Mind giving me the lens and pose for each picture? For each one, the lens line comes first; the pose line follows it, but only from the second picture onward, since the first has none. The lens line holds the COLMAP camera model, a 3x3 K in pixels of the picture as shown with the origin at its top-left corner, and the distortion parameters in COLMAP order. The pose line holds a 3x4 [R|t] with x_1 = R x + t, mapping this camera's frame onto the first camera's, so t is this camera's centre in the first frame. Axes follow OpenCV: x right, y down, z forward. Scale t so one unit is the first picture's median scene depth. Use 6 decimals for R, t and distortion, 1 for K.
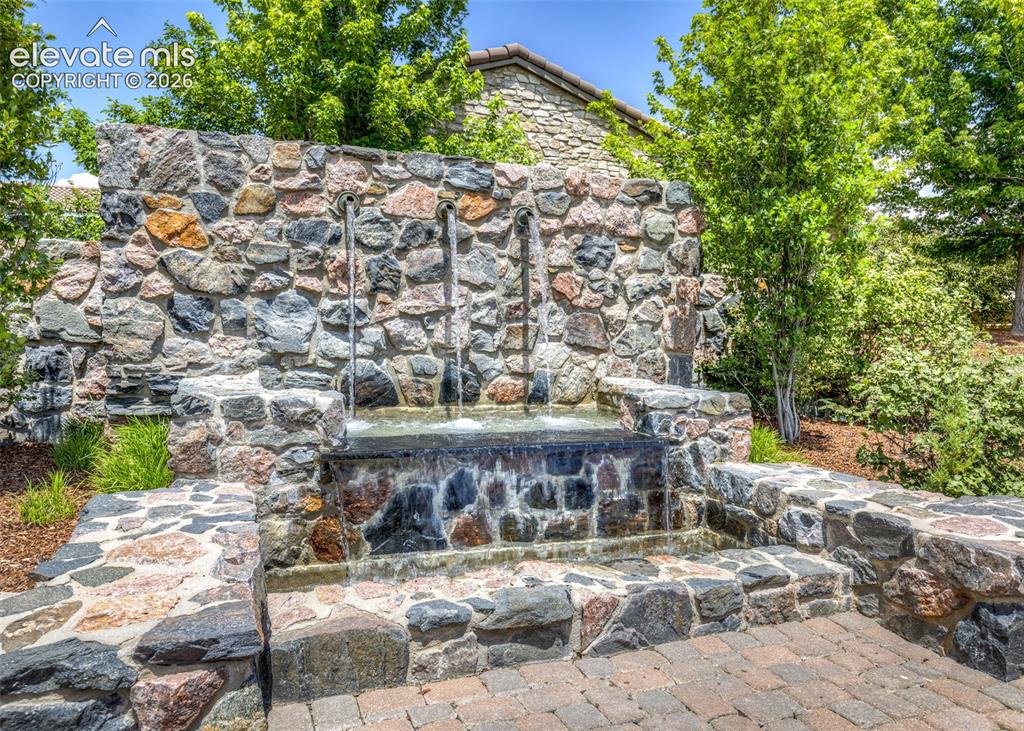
lens RADIAL K [[675.1, 0, 512.0], [0, 675.1, 362.7], [0, 0, 1]] dist [-0.004856, 0.000358]
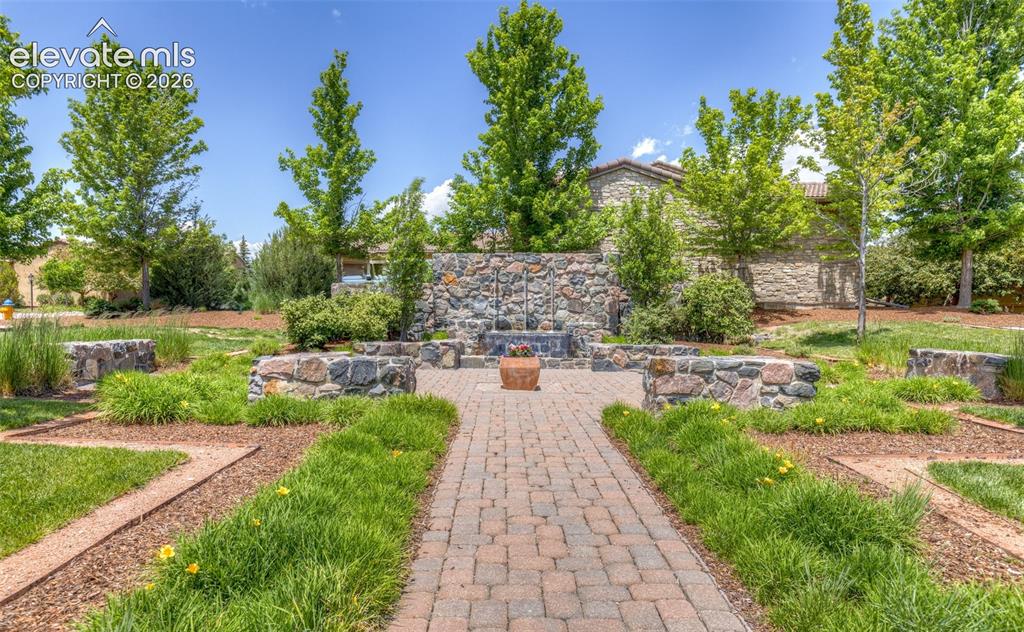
lens RADIAL K [[411.8, 0, 512.0], [0, 411.8, 319.8], [0, 0, 1]] dist [0.000763, 0.000010]
pose [[0.941948, -0.007150, -0.335681, 0.507353], [-0.003568, 0.999504, -0.031301, 0.078558], [0.335738, 0.030682, 0.941455, -0.890636]]
